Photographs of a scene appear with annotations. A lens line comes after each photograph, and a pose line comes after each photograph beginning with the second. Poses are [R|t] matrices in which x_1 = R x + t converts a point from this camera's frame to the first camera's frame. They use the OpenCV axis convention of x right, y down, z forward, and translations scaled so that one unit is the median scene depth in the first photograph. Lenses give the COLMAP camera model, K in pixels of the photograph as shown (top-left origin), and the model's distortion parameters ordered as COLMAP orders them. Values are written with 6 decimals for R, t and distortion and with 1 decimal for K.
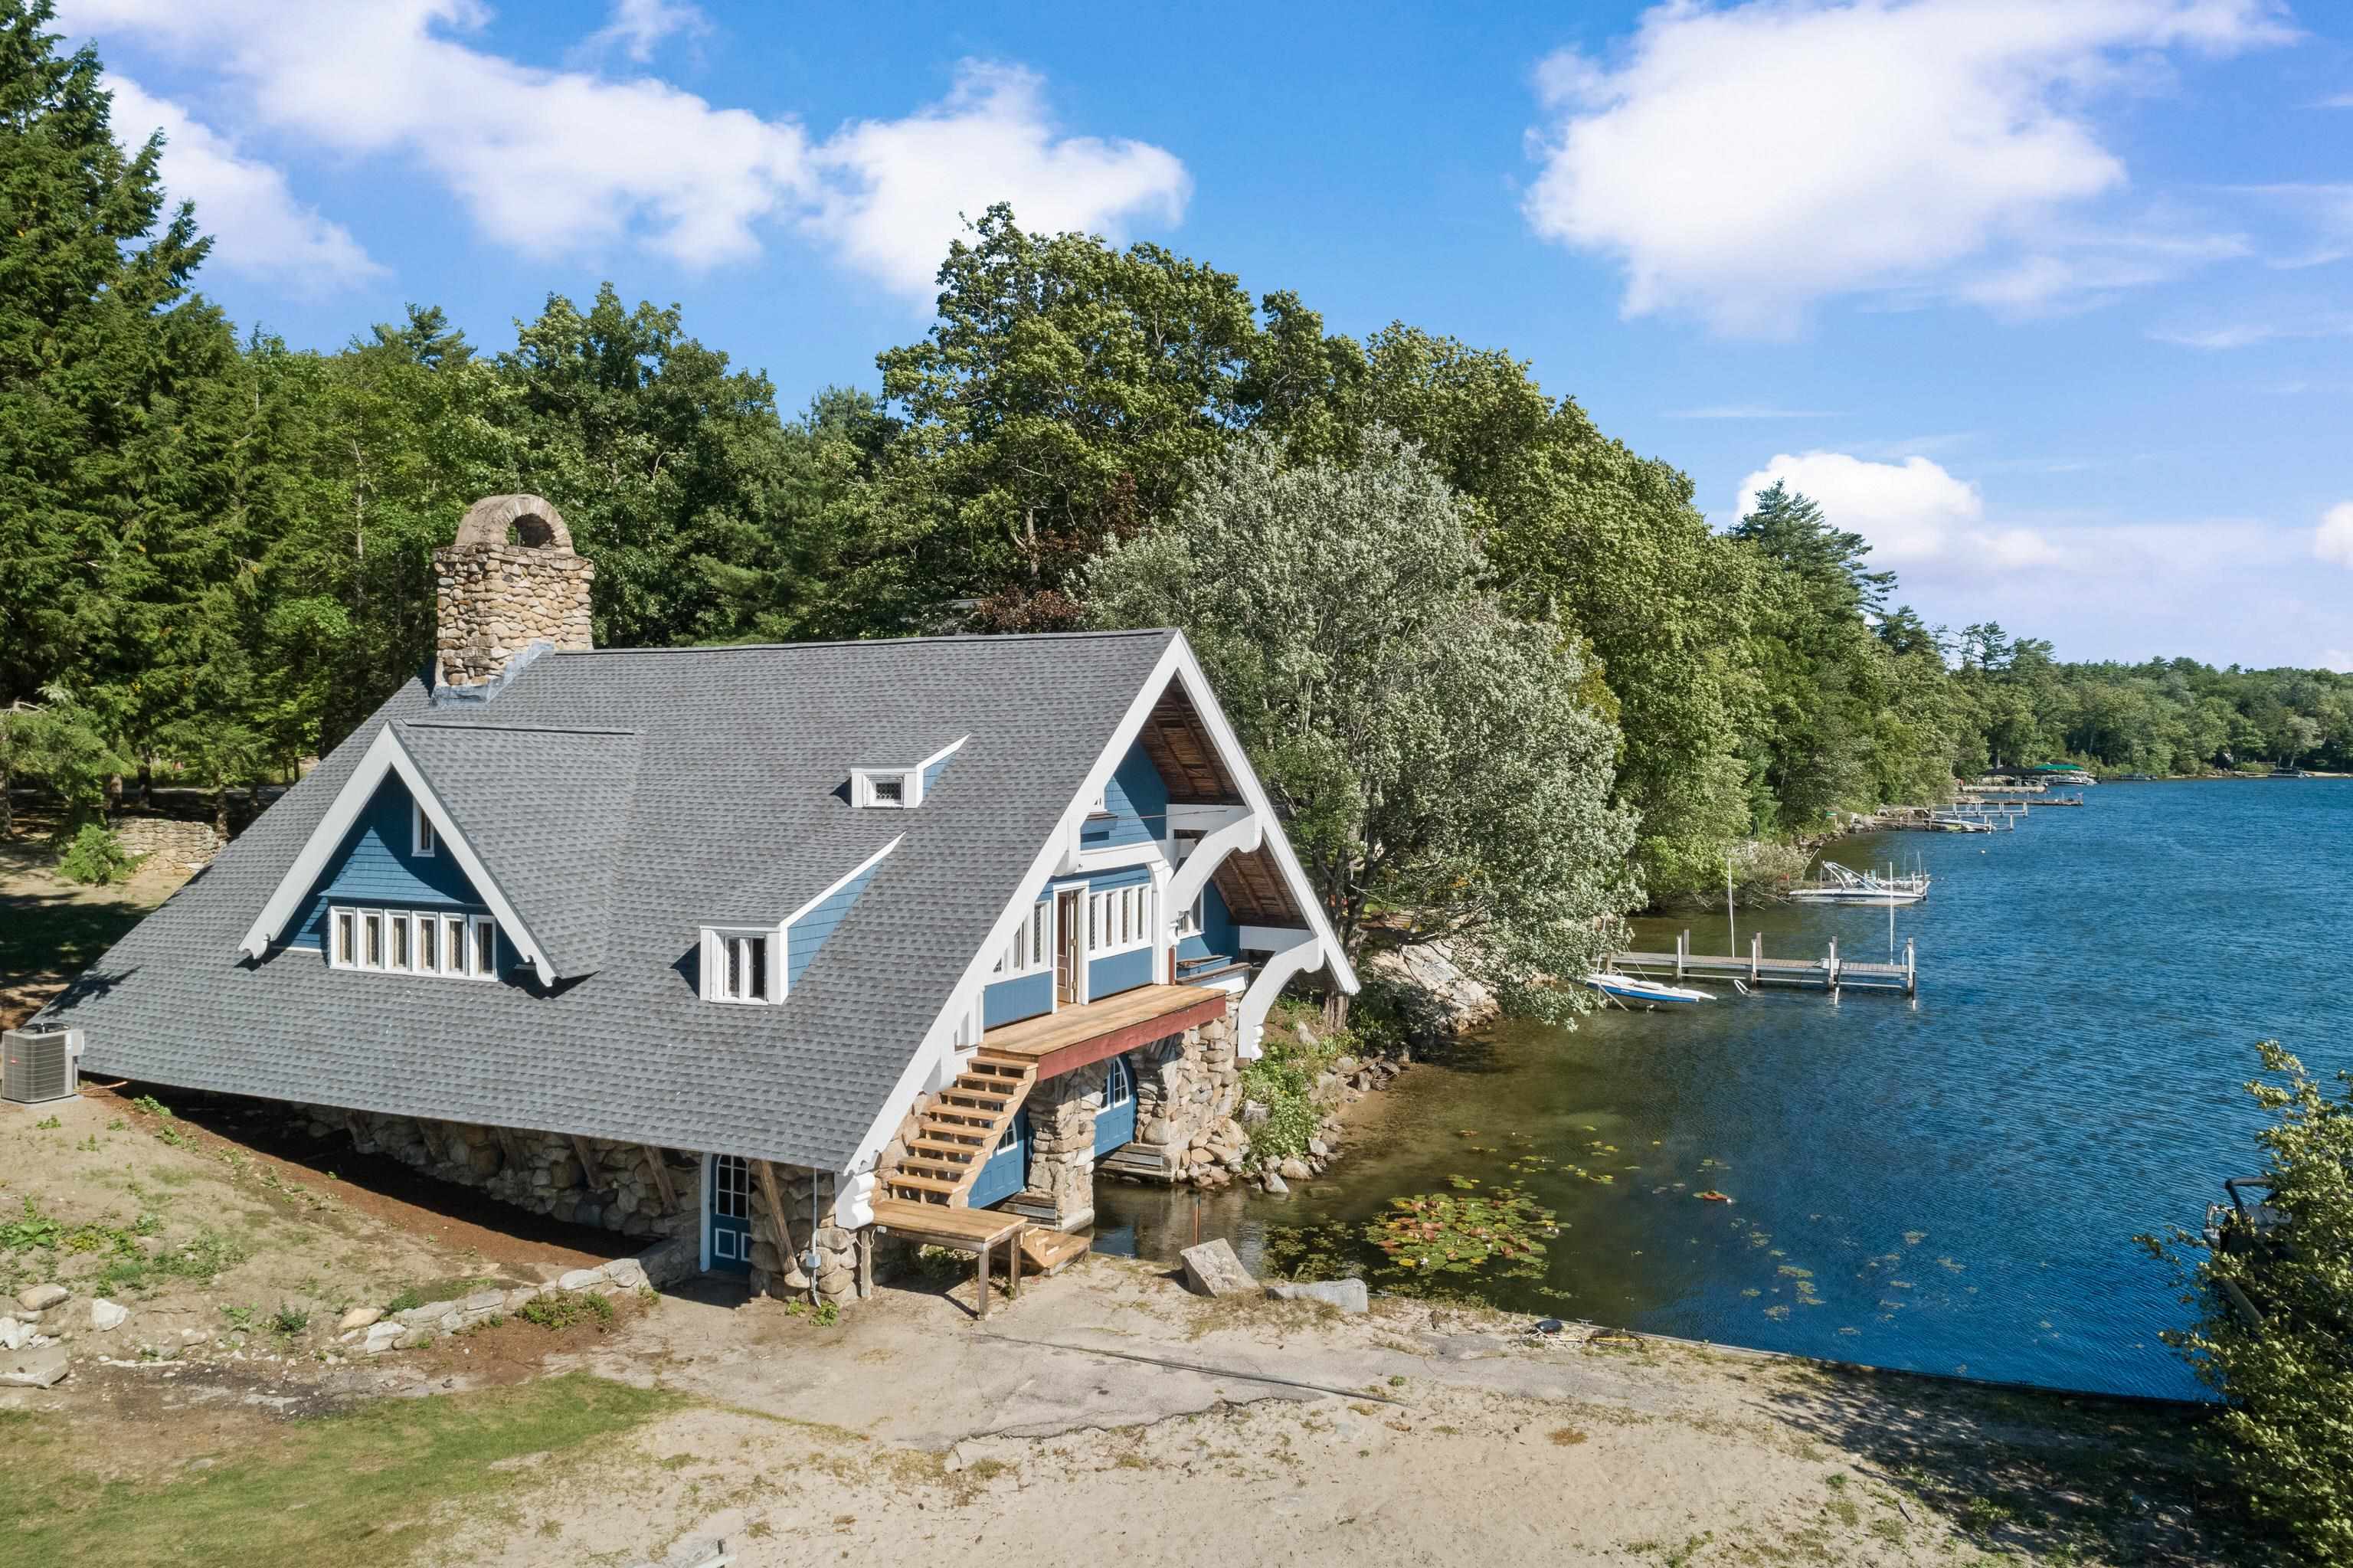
lens RADIAL K [[1585.3, 0, 1150.6], [0, 1585.3, 758.4], [0, 0, 1]] dist [-0.000647, -0.000040]
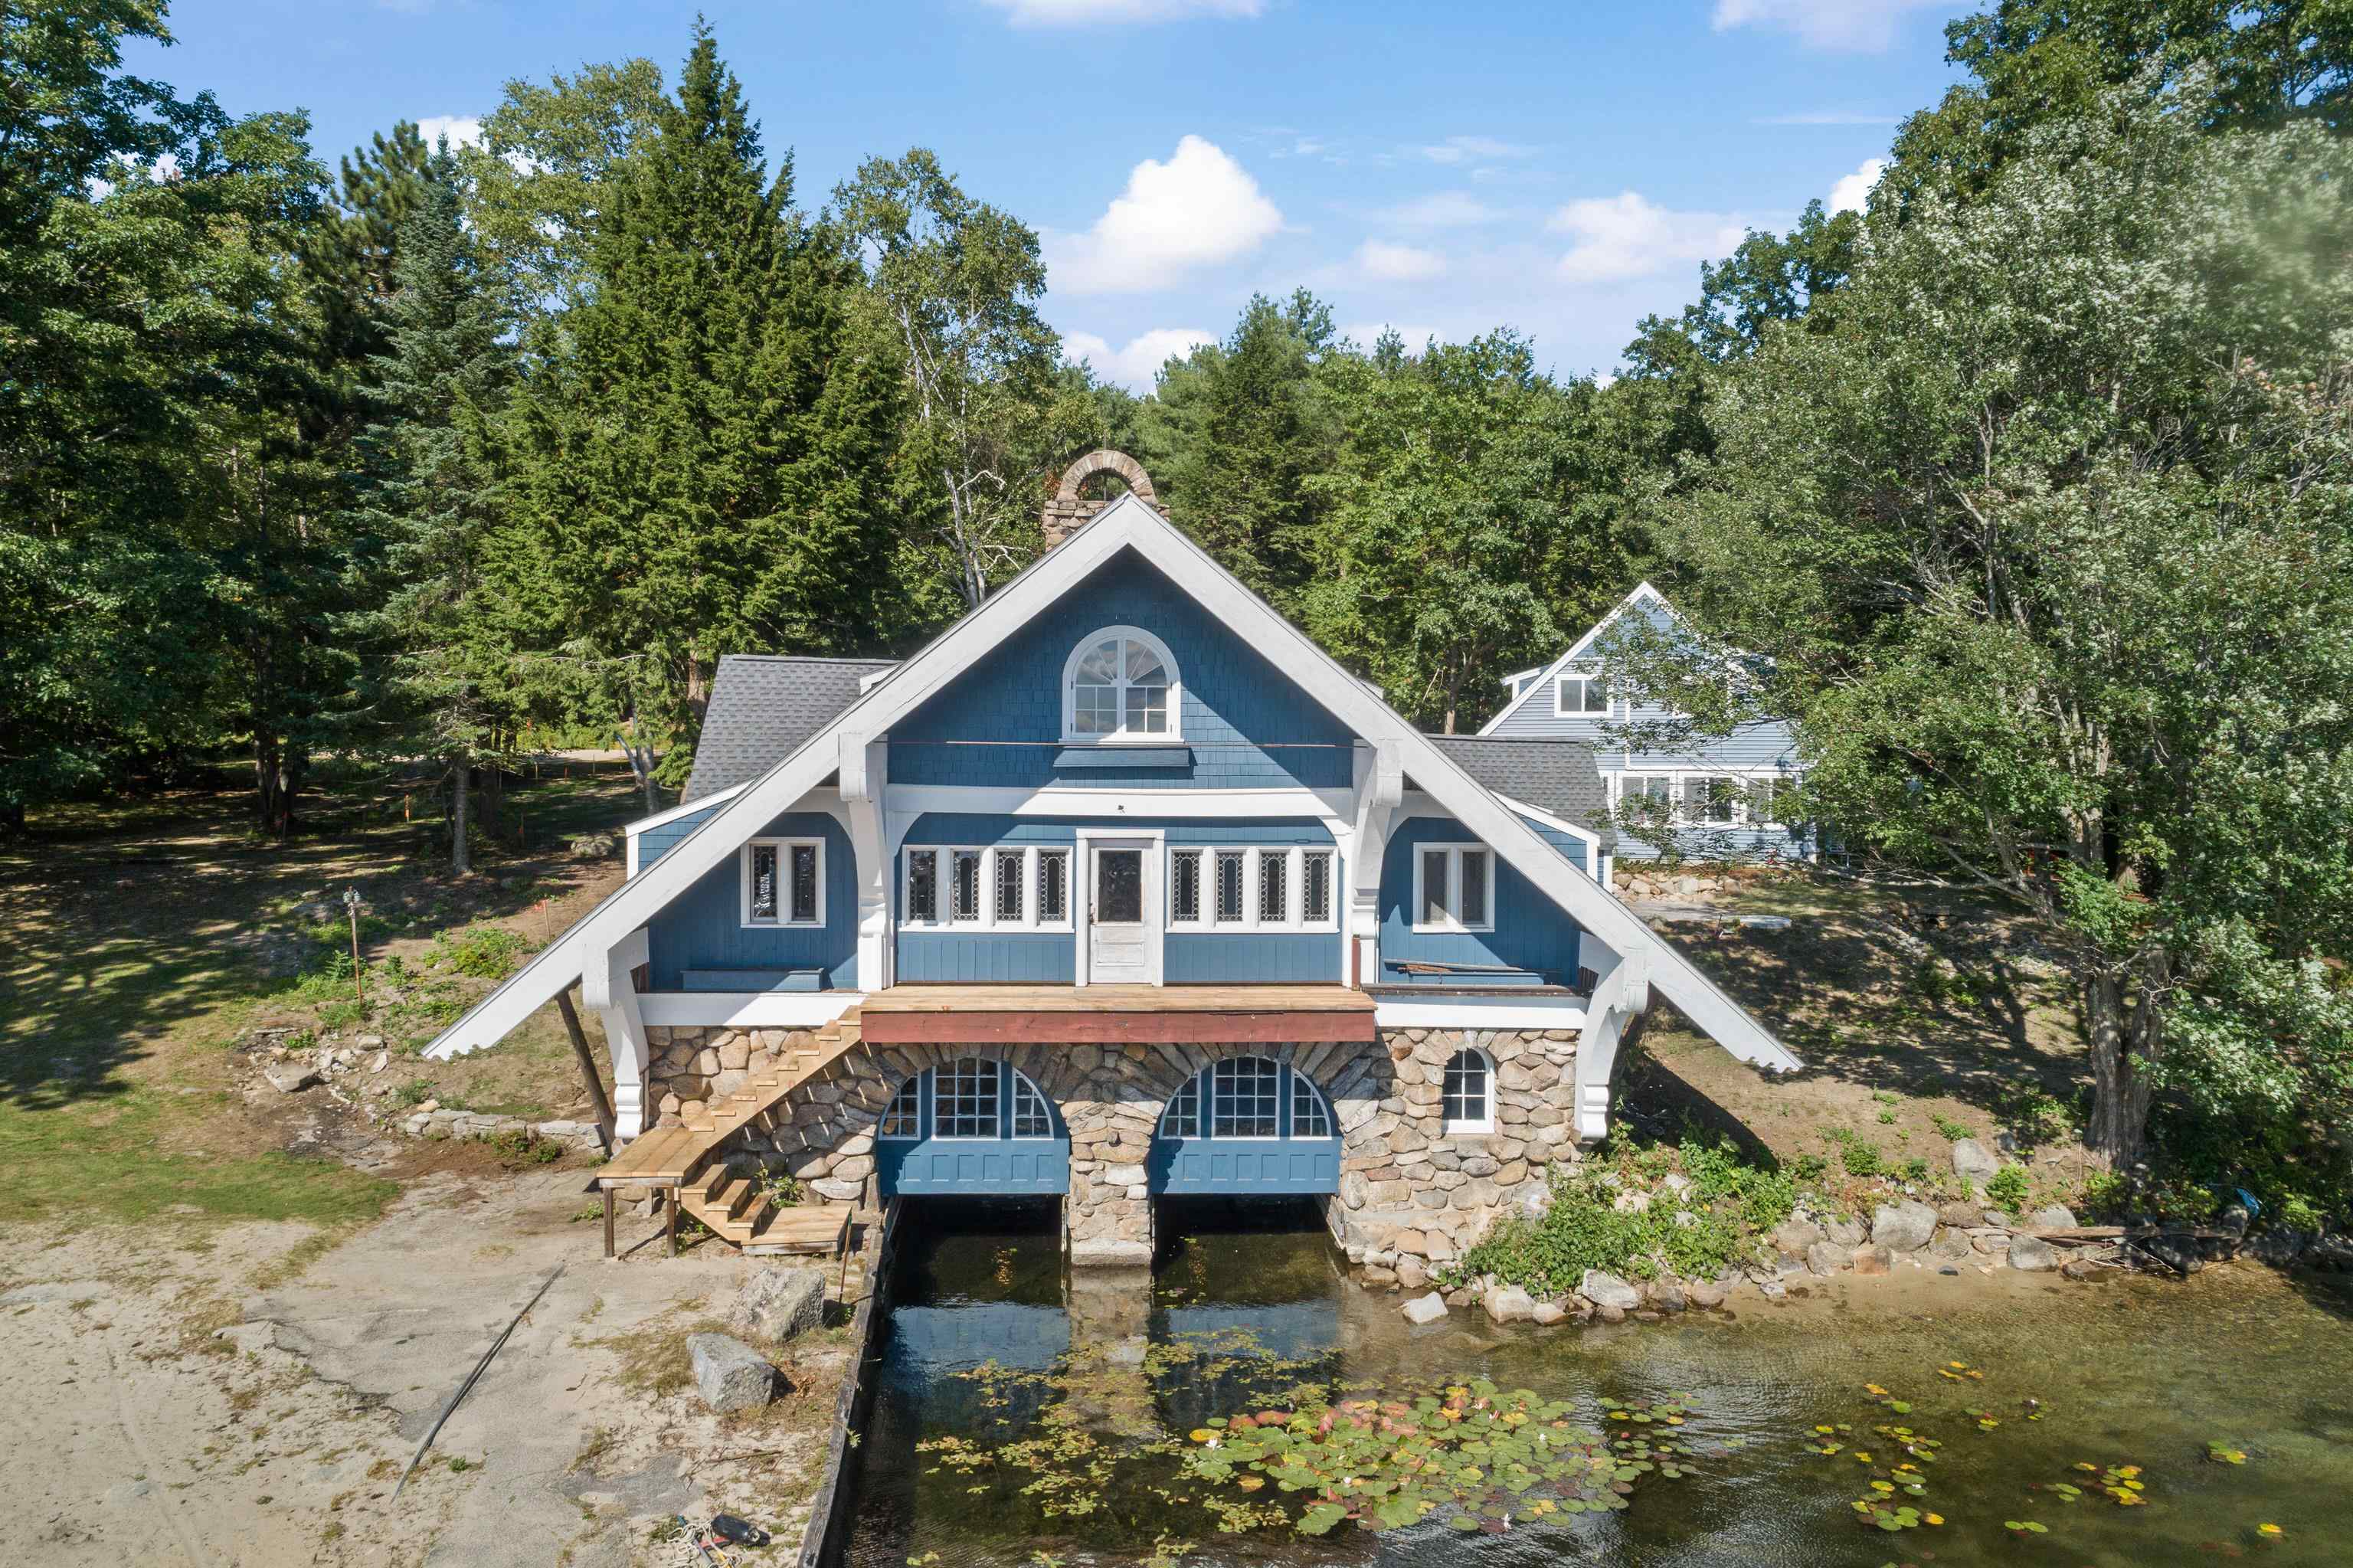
lens RADIAL K [[1561.6, 0, 1176.5], [0, 1561.6, 784.0], [0, 0, 1]] dist [-0.004762, 0.000544]
pose [[0.505465, 0.022798, -0.862546, 0.642063], [-0.014993, 0.999732, 0.017638, 0.043002], [0.862717, 0.004017, 0.505672, 0.634701]]
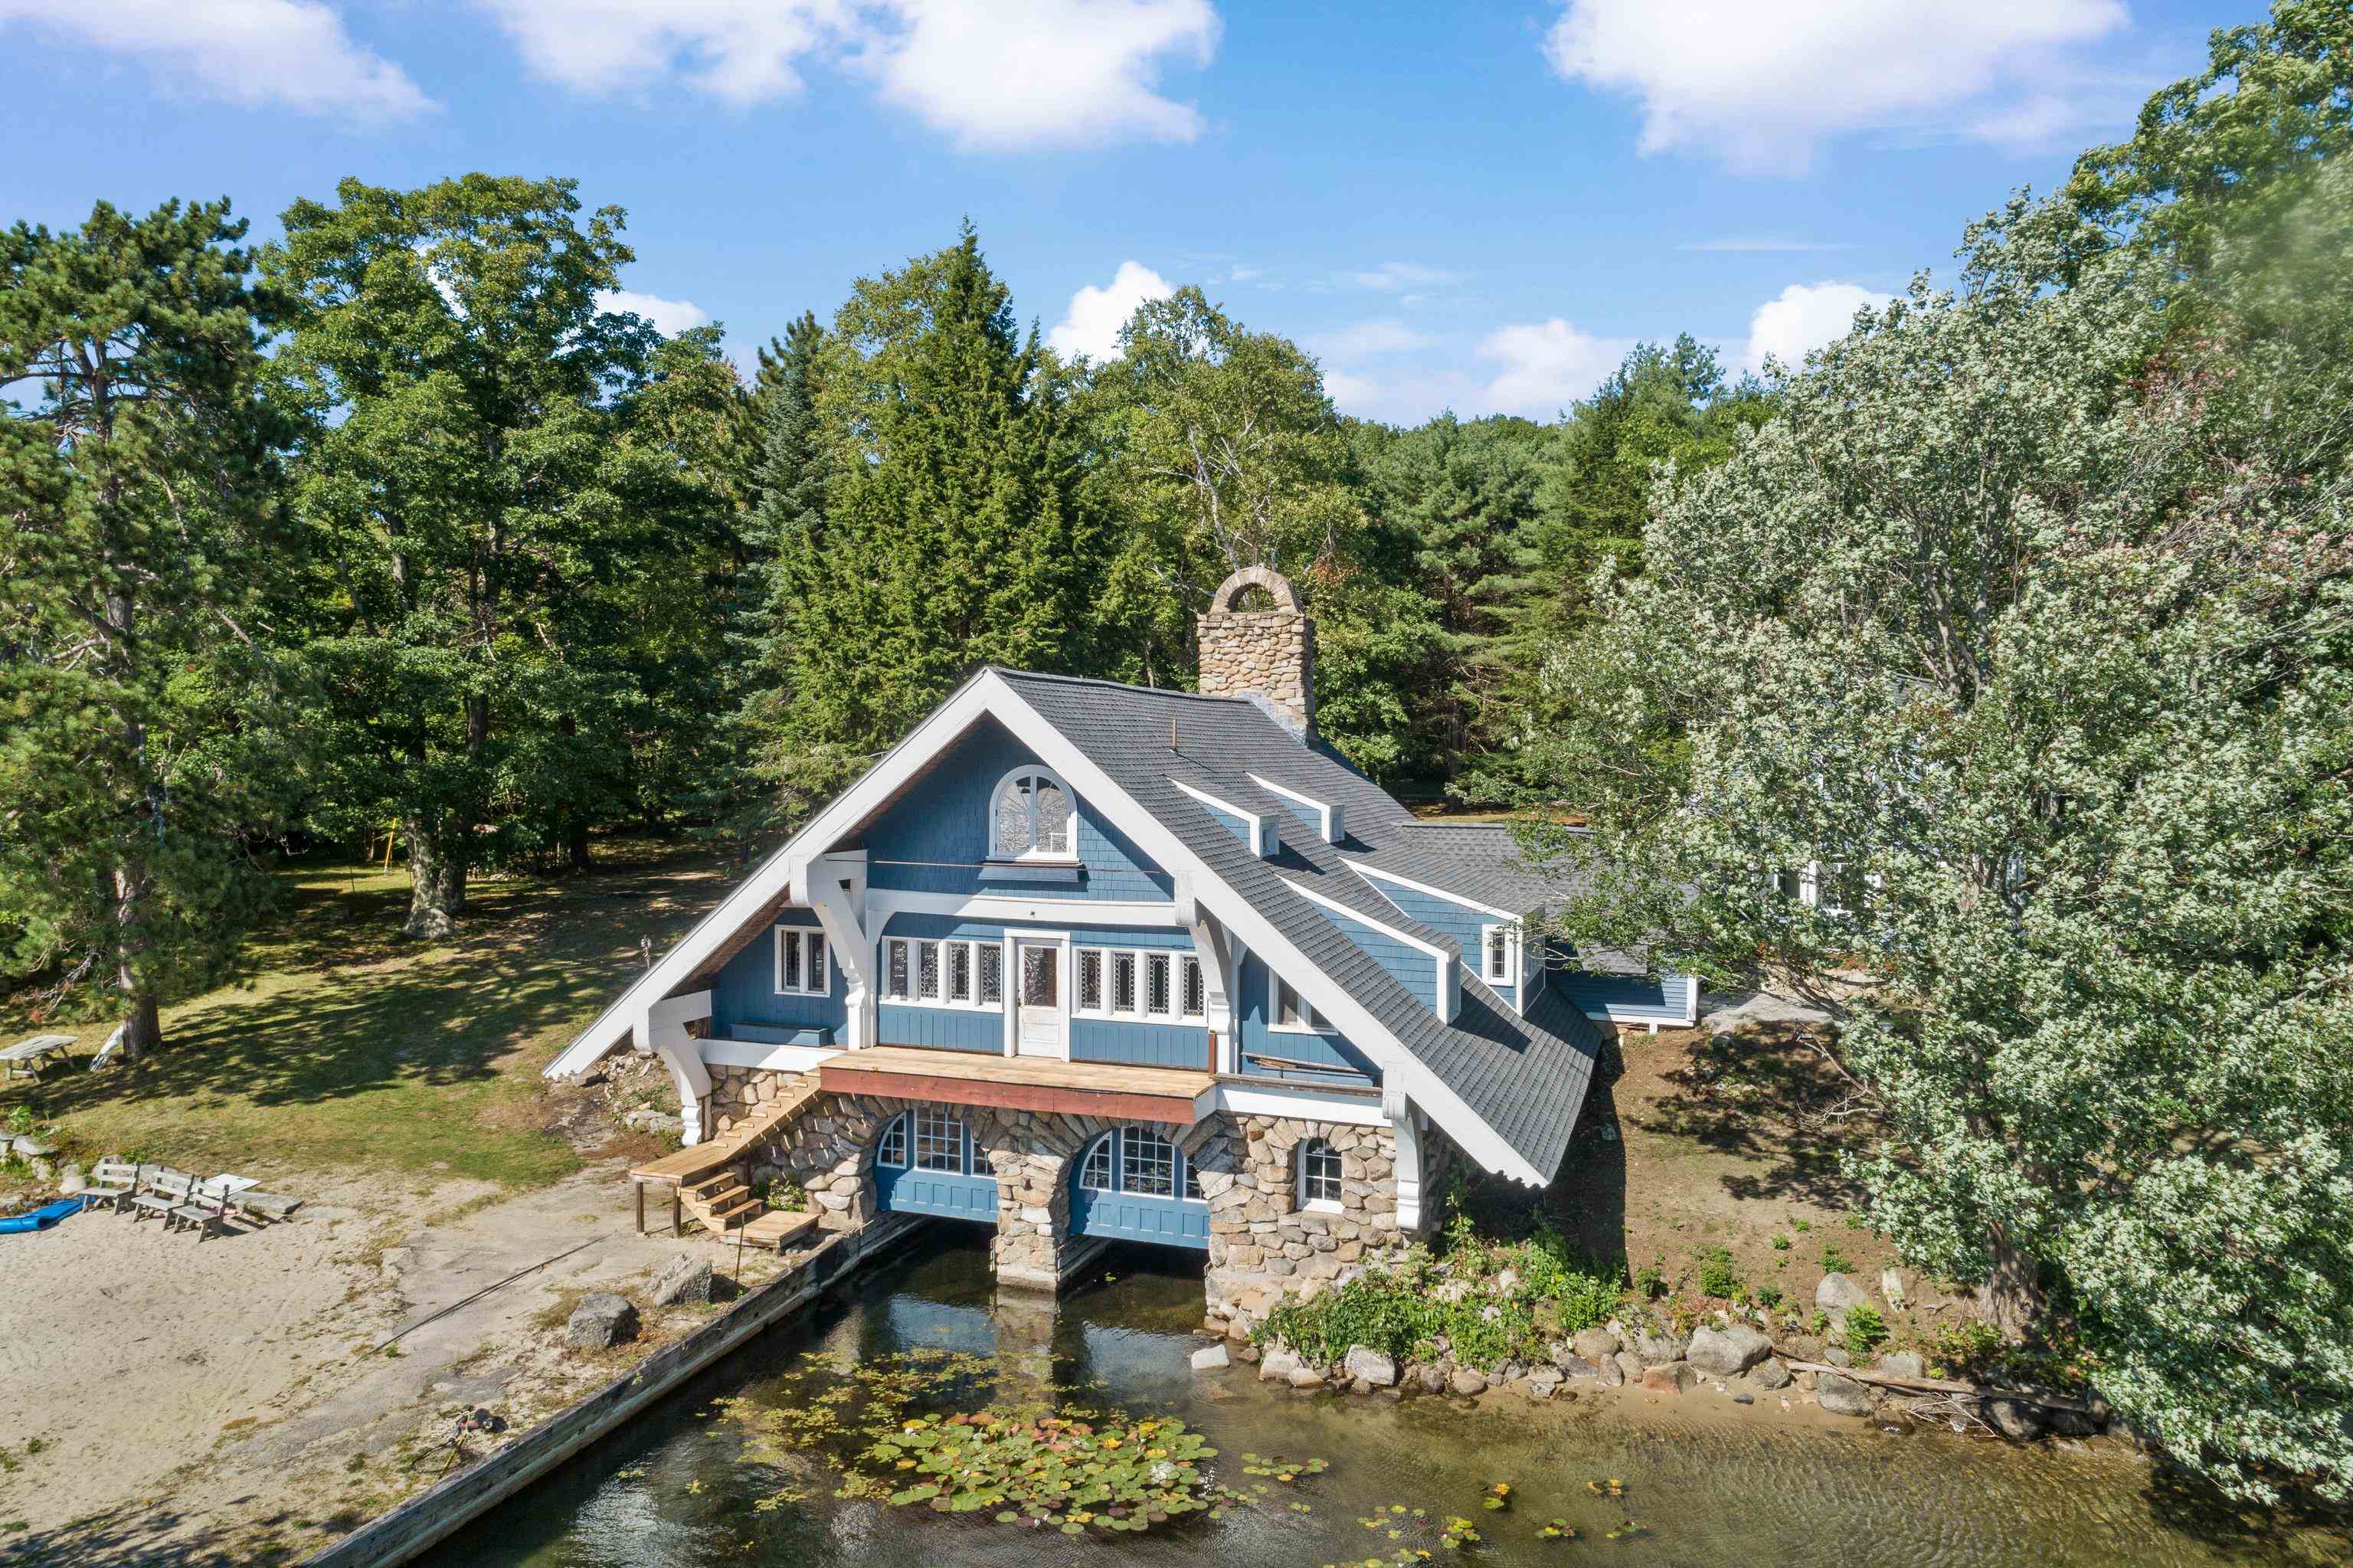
lens RADIAL K [[1550.7, 0, 1176.5], [0, 1550.7, 784.0], [0, 0, 1]] dist [-0.007124, -0.002104]
pose [[0.141654, 0.016519, -0.989778, 0.903620], [-0.017814, 0.999741, 0.014136, -0.024994], [0.989756, 0.015629, 0.141912, 0.956135]]
